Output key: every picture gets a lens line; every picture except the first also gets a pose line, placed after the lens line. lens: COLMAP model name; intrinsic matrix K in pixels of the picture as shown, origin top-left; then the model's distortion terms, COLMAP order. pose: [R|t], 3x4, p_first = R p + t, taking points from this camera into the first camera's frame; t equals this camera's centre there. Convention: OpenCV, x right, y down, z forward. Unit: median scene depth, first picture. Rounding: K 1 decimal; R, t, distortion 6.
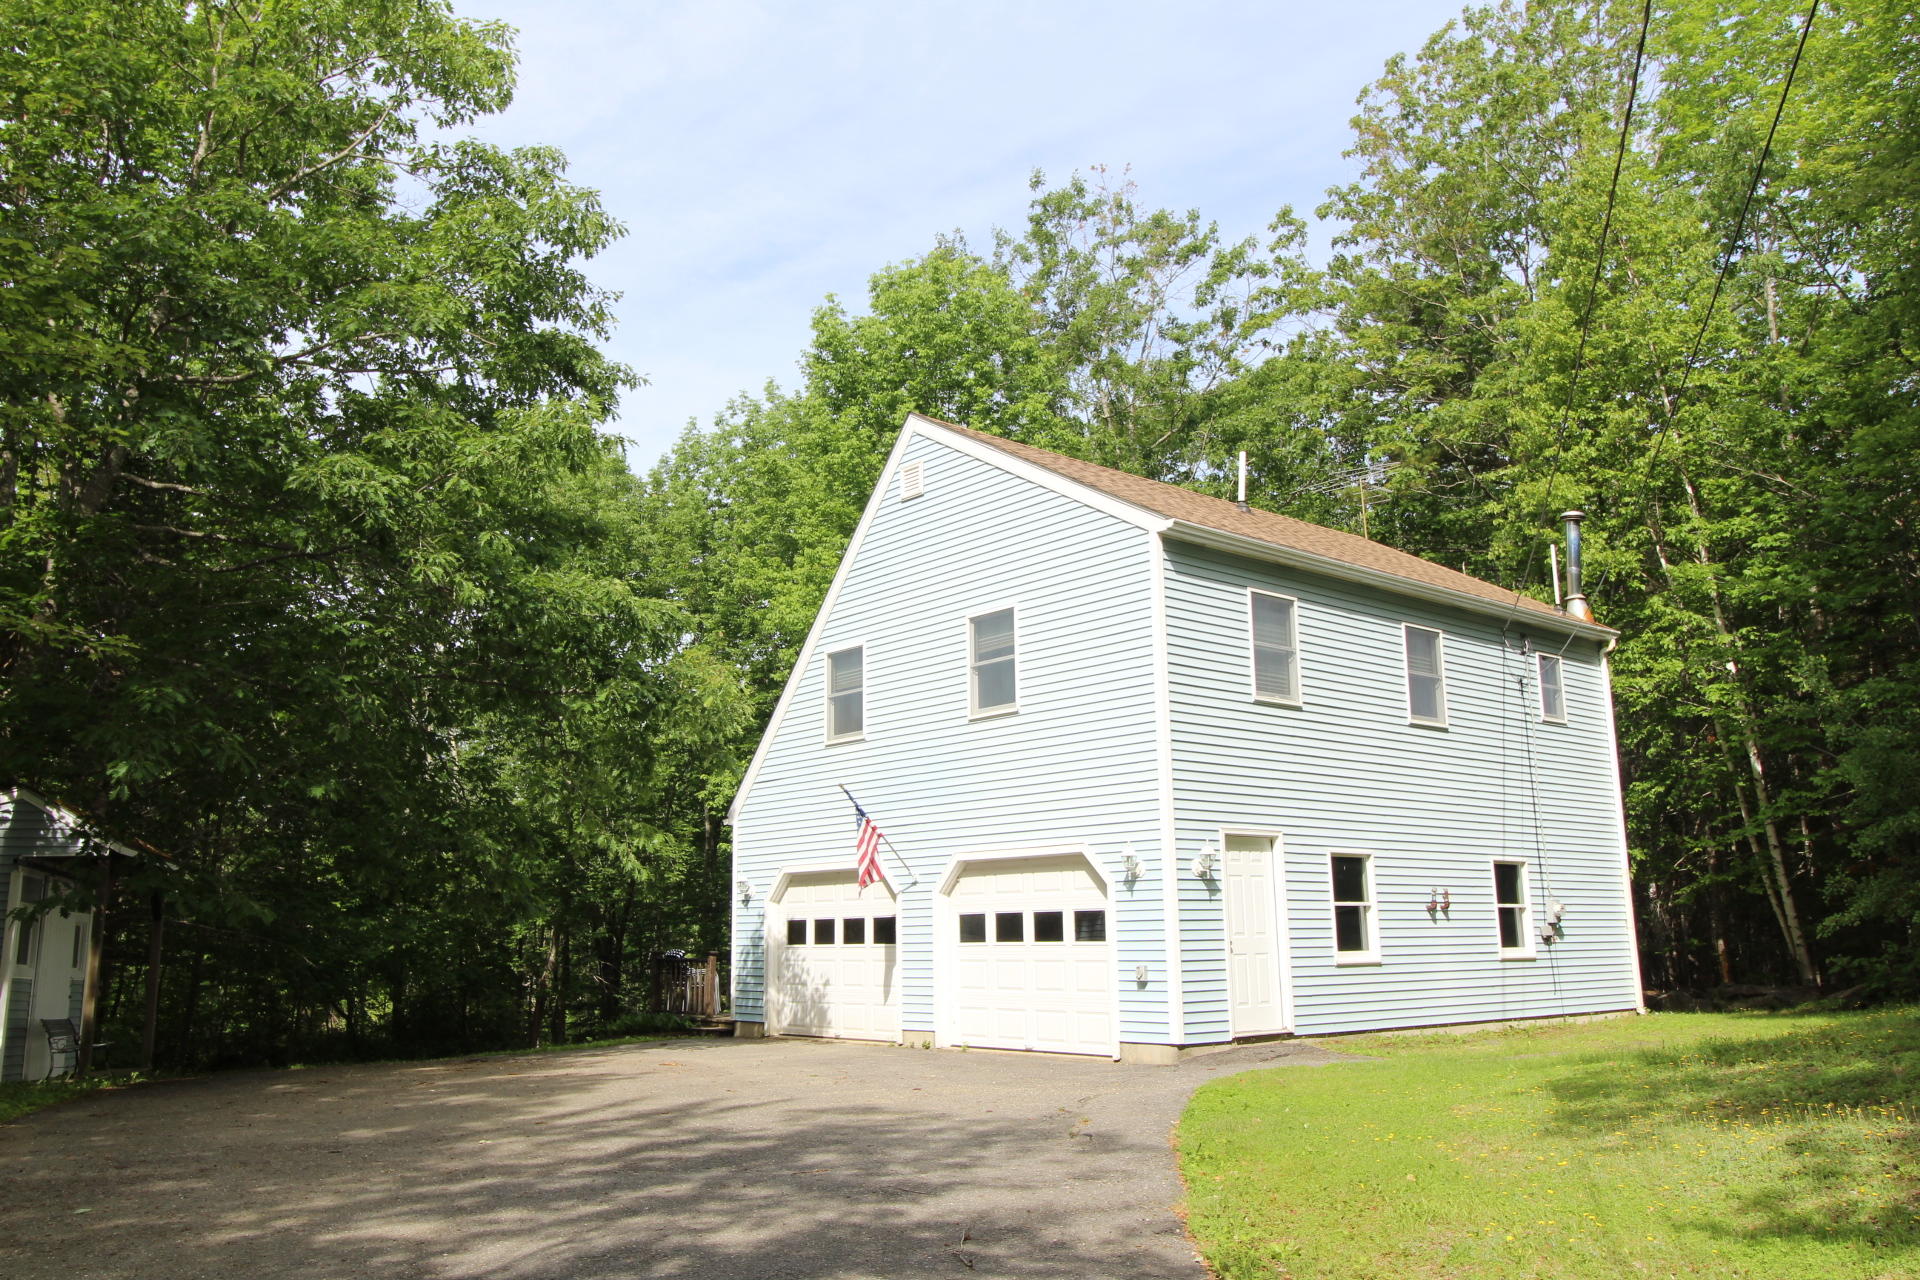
lens RADIAL K [[1478.8, 0, 817.8], [0, 1478.8, 652.3], [0, 0, 1]] dist [-0.000699, 0.011261]
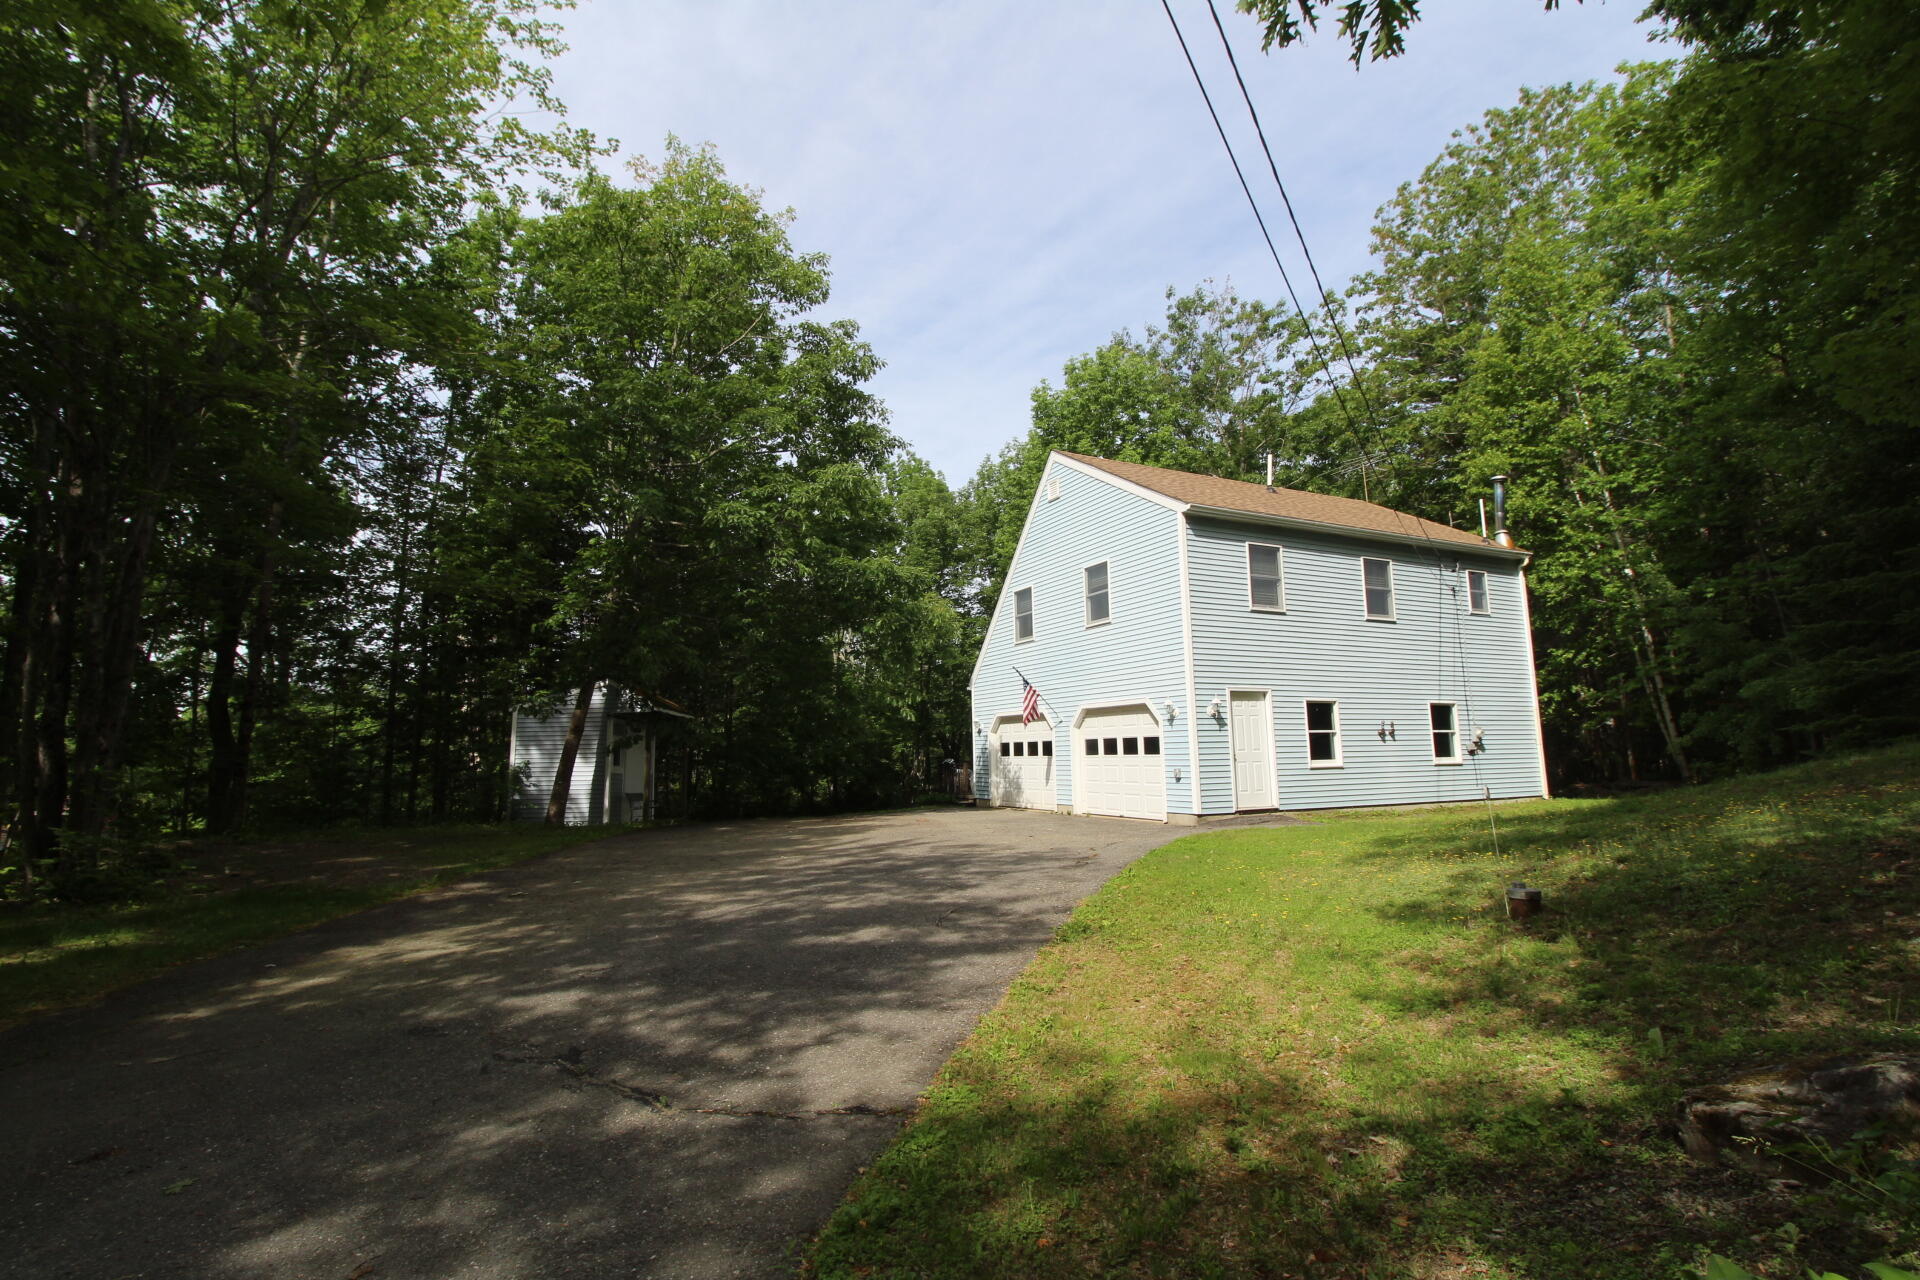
lens RADIAL K [[894.1, 0, 965.7], [0, 894.1, 624.0], [0, 0, 1]] dist [-0.007811, -0.006619]
pose [[0.968070, -0.037529, -0.247855, 0.215820], [0.049898, 0.997793, 0.043809, -0.010819], [0.245664, -0.054778, 0.967806, -0.044527]]
